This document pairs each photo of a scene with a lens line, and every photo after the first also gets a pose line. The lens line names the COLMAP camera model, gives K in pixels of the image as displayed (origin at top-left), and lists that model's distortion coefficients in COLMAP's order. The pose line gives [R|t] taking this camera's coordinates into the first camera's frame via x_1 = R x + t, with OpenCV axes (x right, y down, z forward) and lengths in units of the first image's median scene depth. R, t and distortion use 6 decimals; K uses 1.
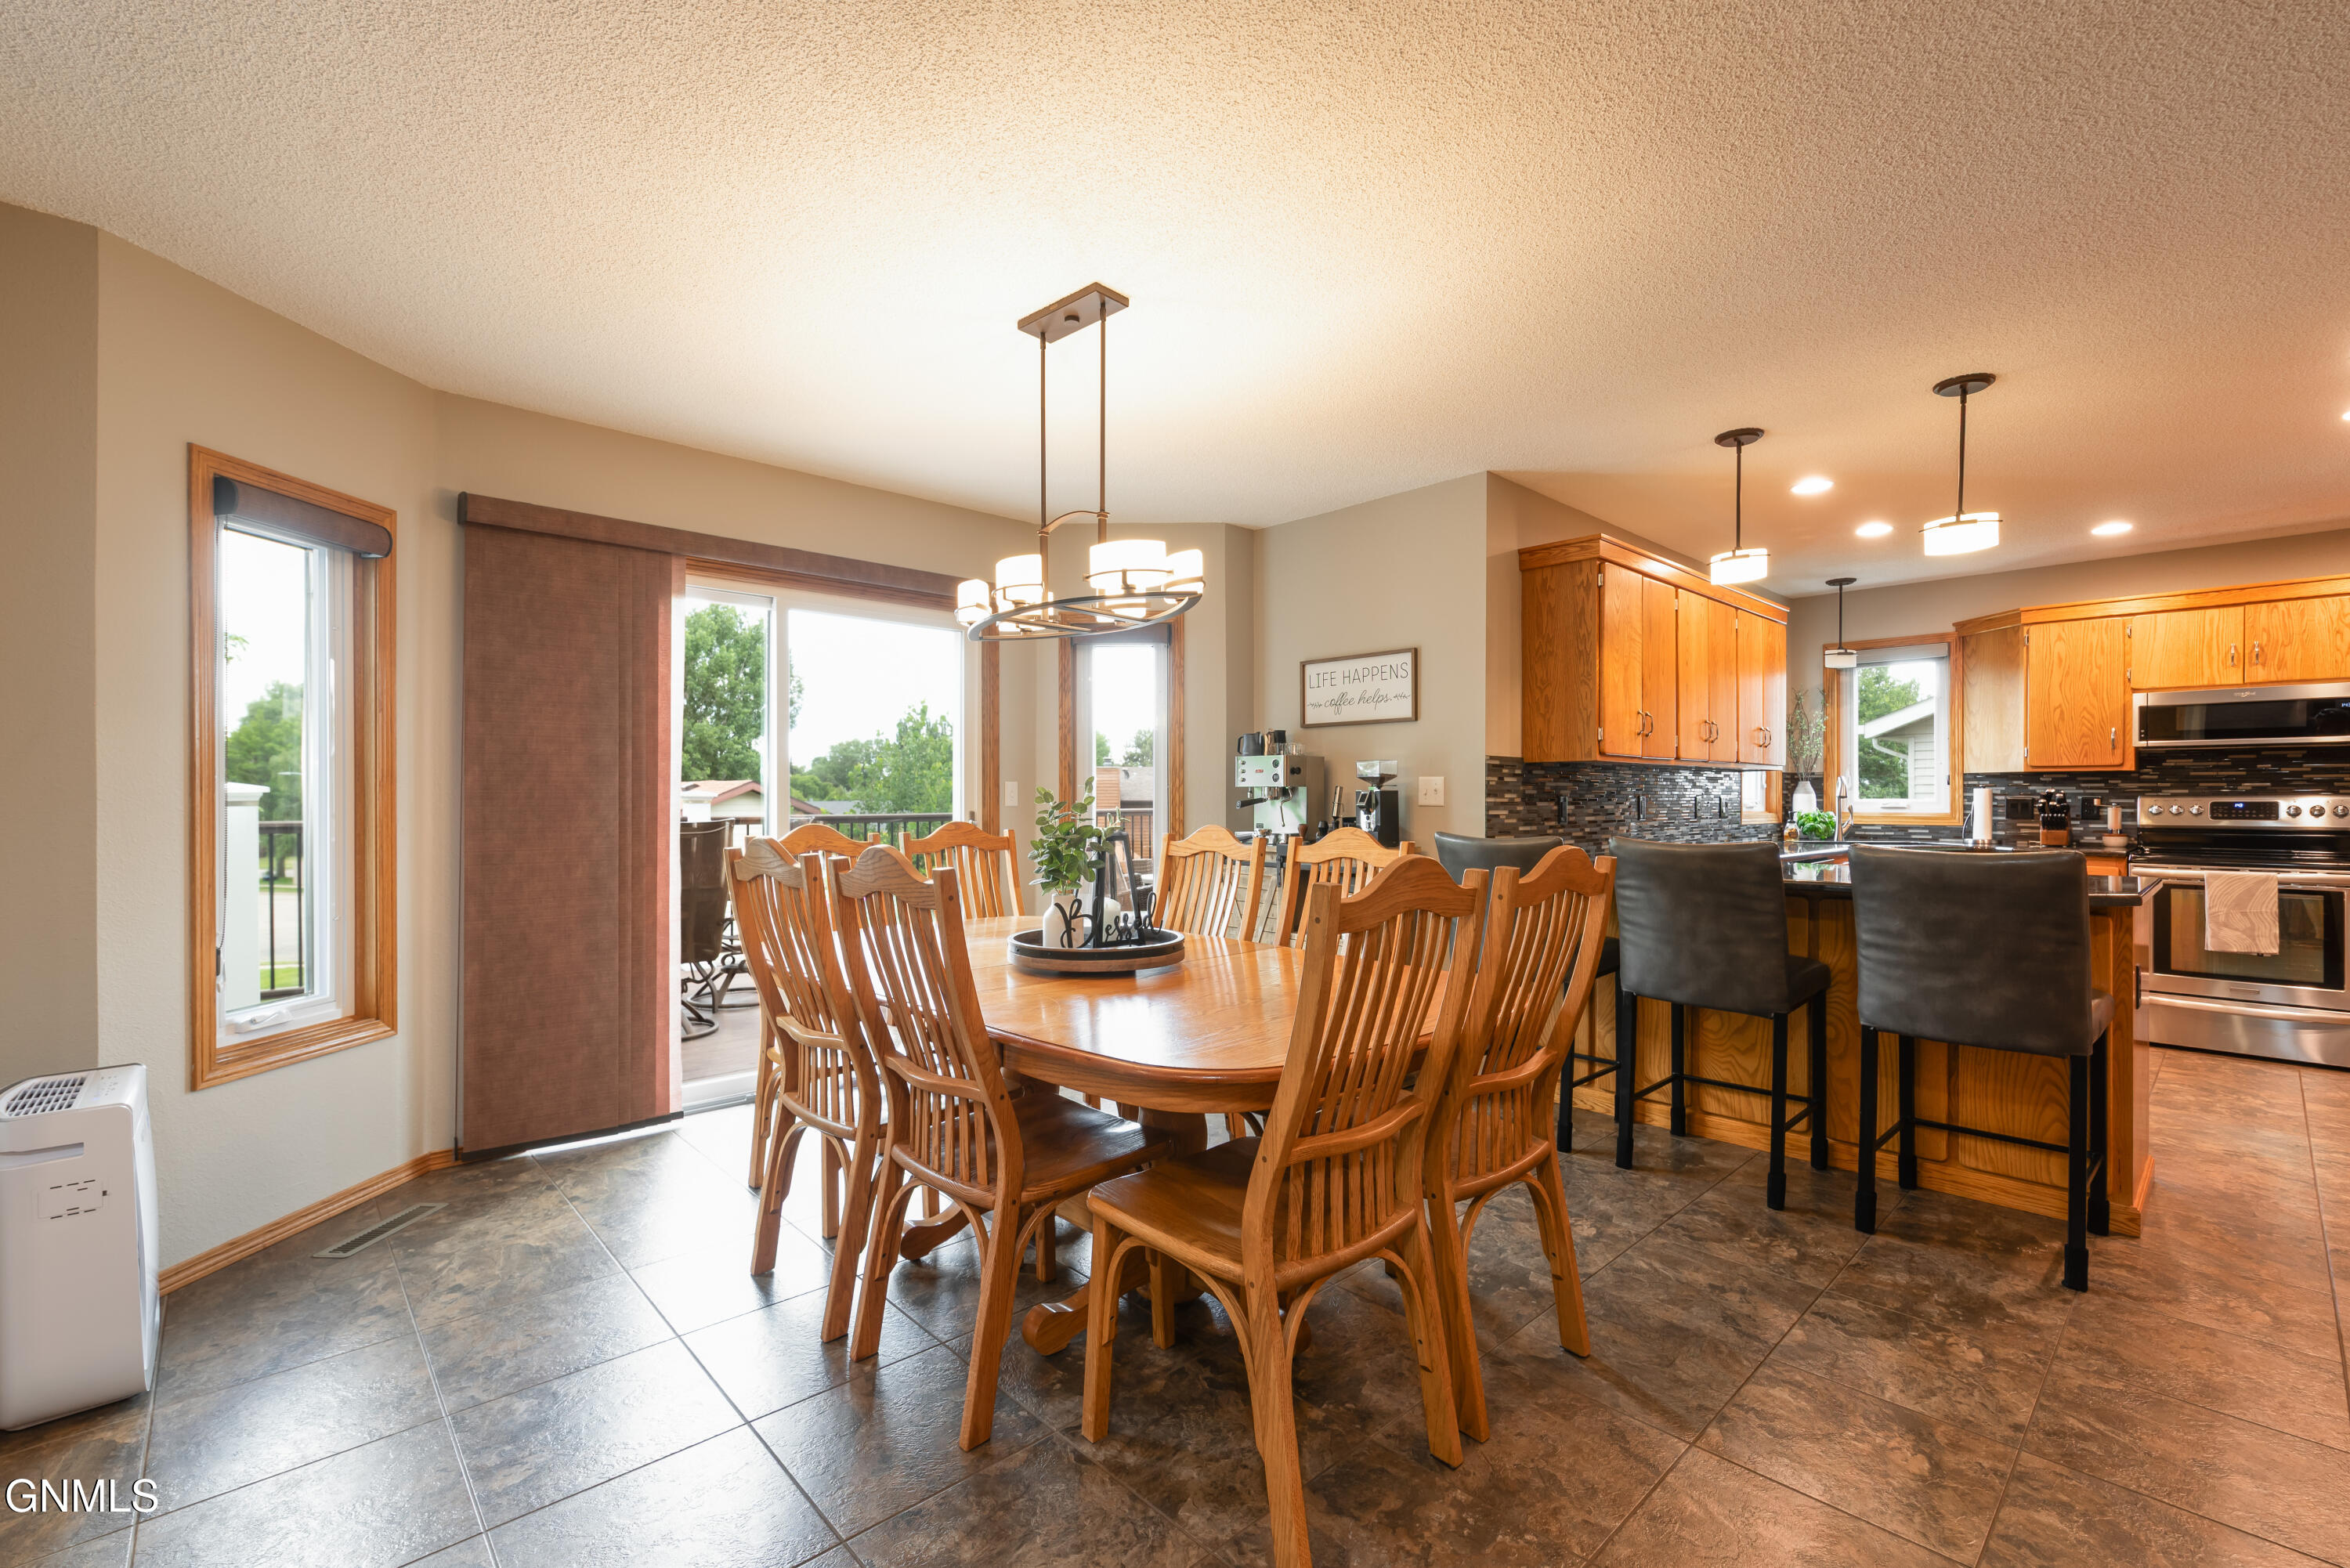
lens RADIAL K [[1005.2, 0, 1177.8], [0, 1005.2, 798.0], [0, 0, 1]] dist [0.001833, 0.000389]
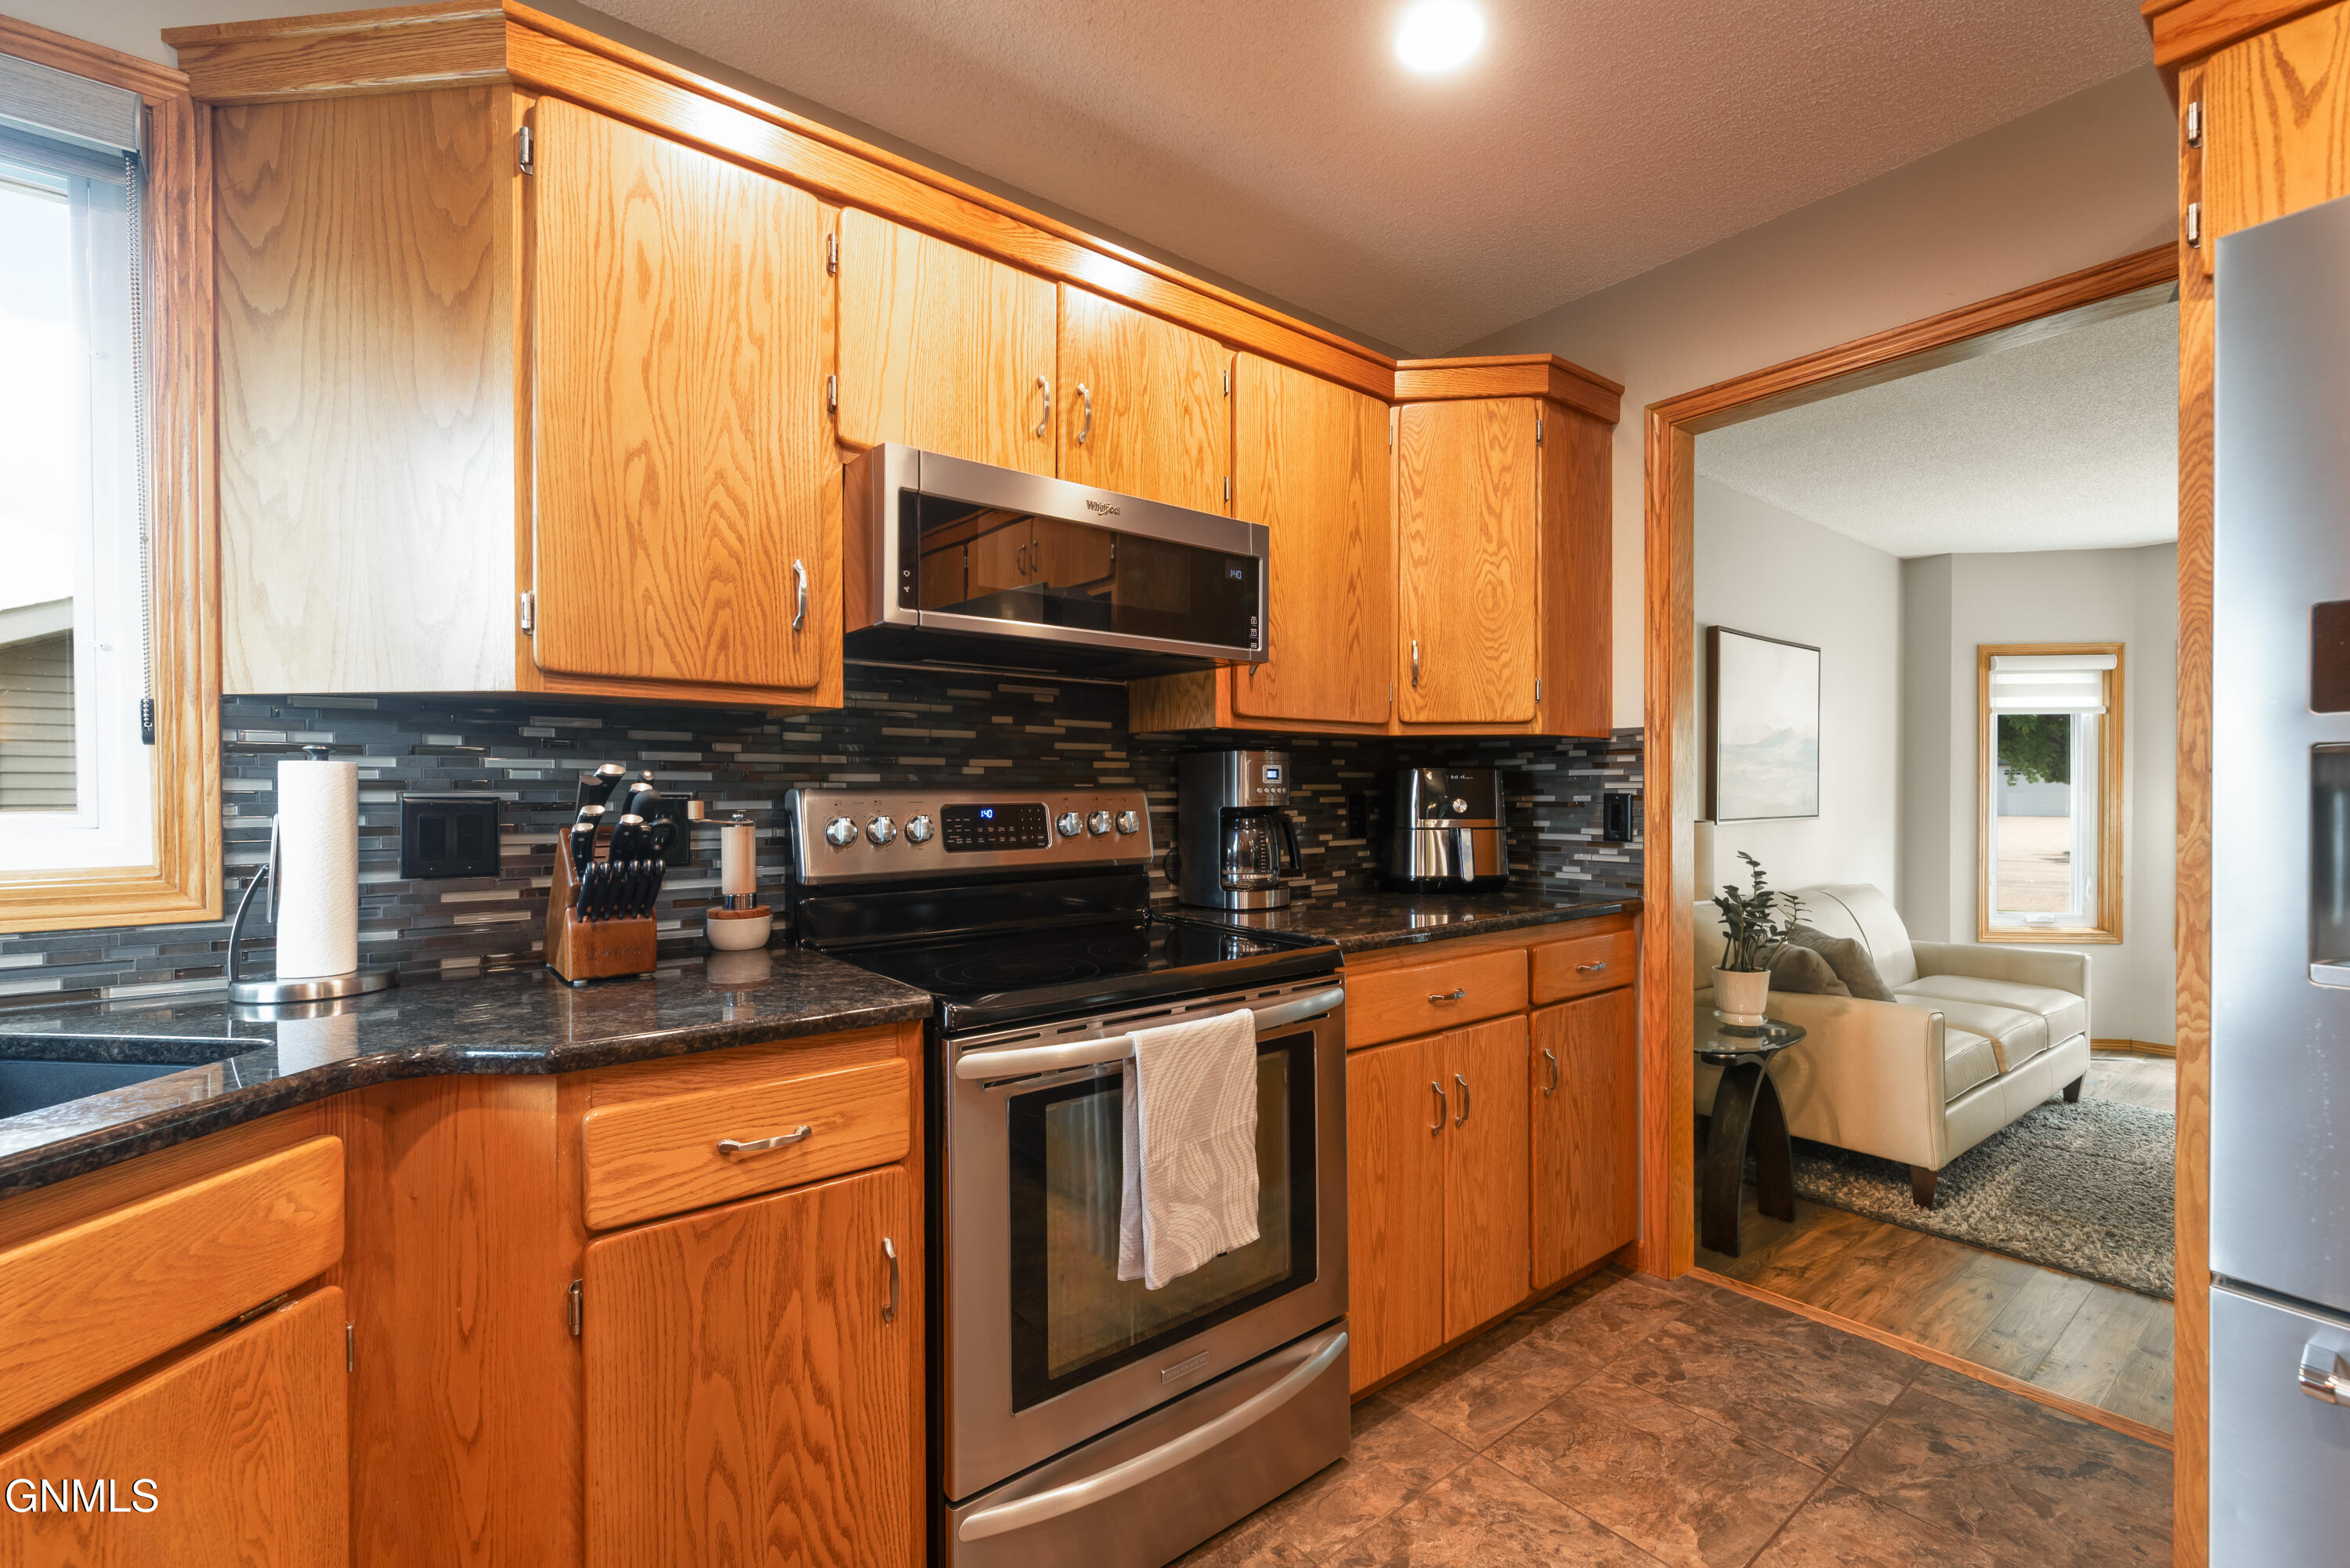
lens RADIAL K [[1005.2, 0, 1177.8], [0, 1005.2, 798.0], [0, 0, 1]] dist [0.001833, 0.000389]
pose [[0.079387, -0.006580, 0.996822, 0.618198], [0.003547, 0.999974, 0.006319, -0.001242], [-0.996838, 0.003035, 0.079408, 0.832327]]
